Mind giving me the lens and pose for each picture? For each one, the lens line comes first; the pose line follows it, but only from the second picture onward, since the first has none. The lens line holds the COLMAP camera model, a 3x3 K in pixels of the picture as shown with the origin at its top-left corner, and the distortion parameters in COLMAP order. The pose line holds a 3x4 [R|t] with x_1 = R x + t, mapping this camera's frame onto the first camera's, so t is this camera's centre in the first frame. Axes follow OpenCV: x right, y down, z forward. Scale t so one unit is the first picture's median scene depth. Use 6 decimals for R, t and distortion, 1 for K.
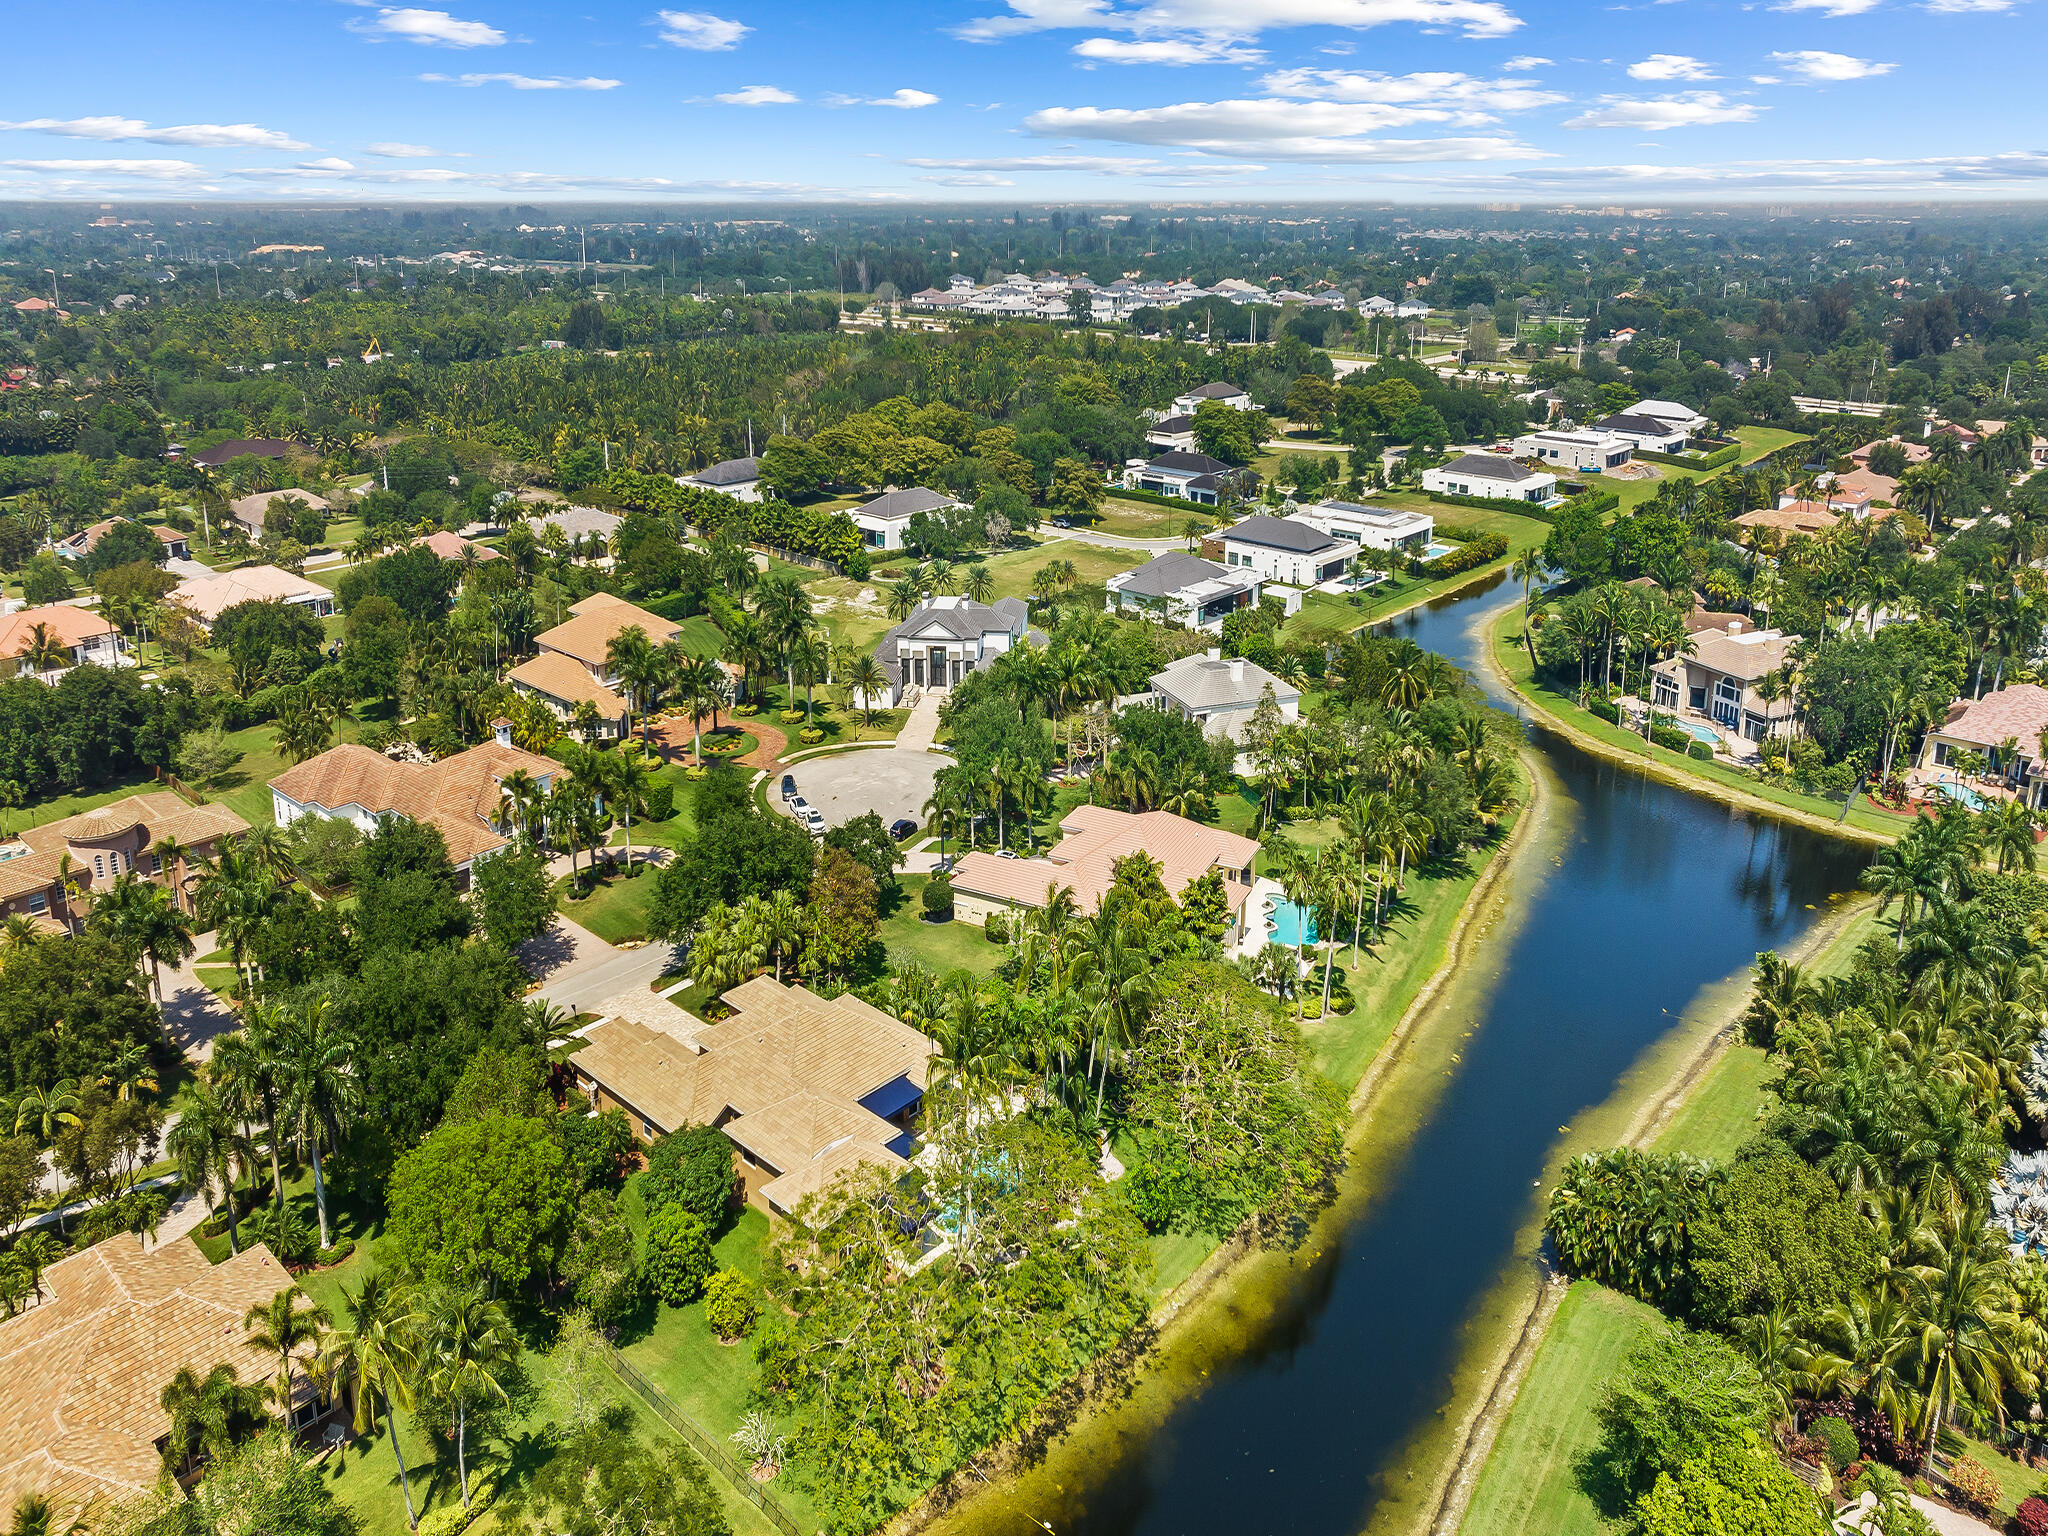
lens RADIAL K [[1409.2, 0, 1031.9], [0, 1409.2, 777.2], [0, 0, 1]] dist [-0.031040, -0.000224]
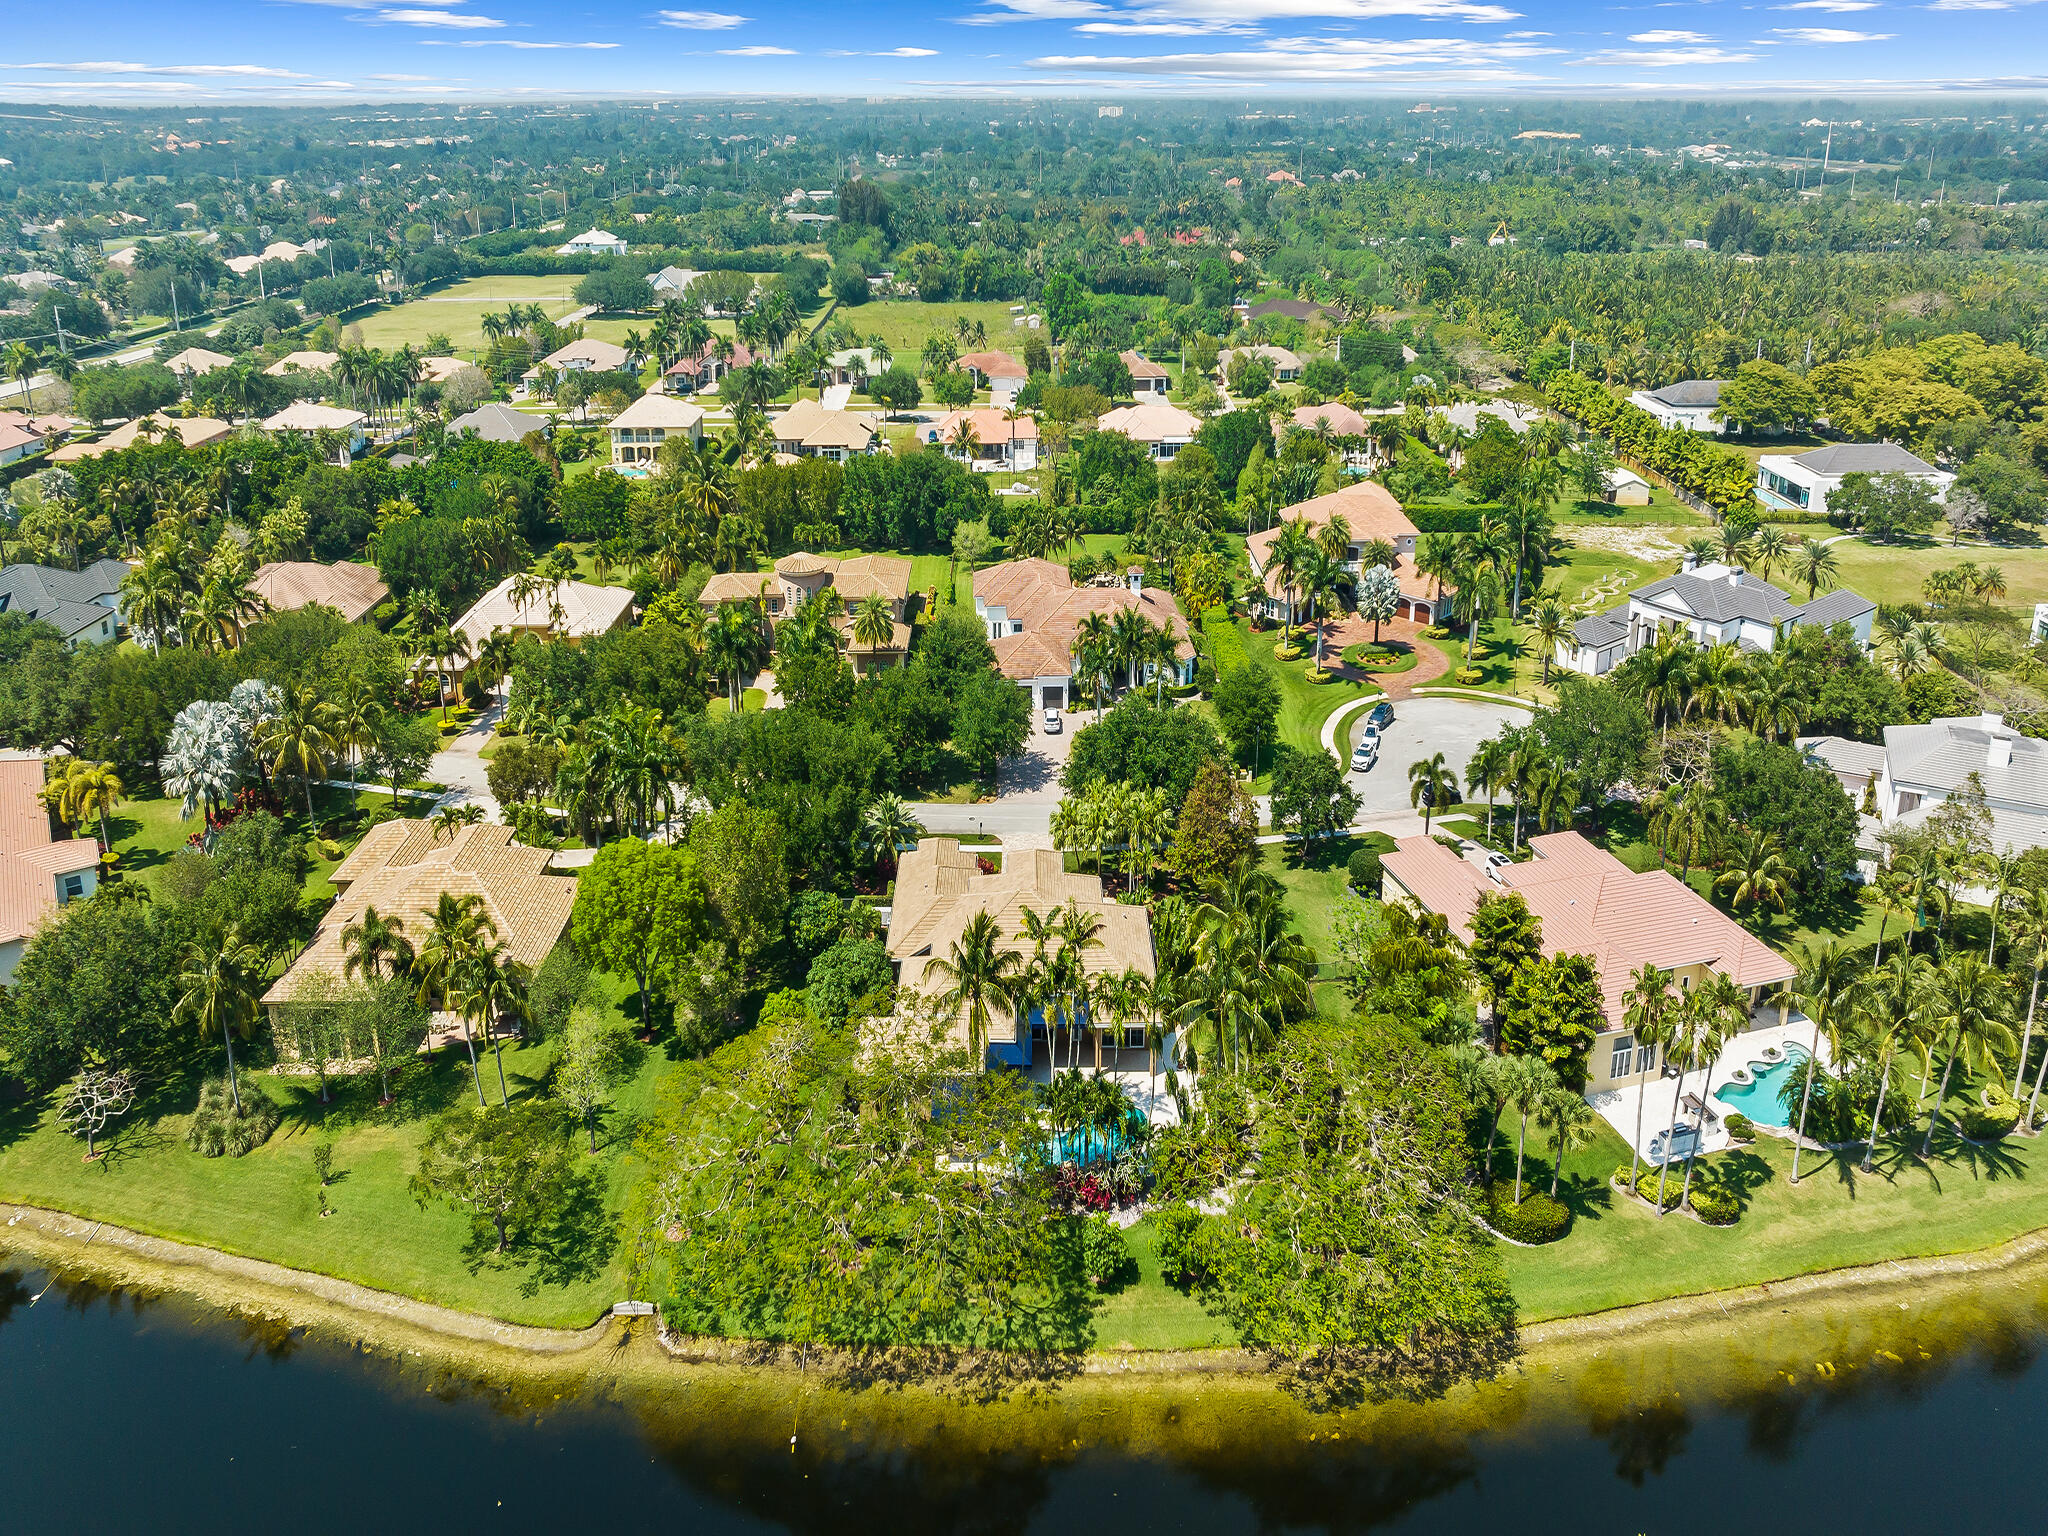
lens RADIAL K [[1409.2, 0, 1029.1], [0, 1409.2, 755.4], [0, 0, 1]] dist [-0.031040, -0.000224]
pose [[0.660063, 0.314547, -0.682185, 0.281995], [-0.279698, 0.945727, 0.165435, -0.050866], [0.697198, 0.081608, 0.712218, 0.176414]]
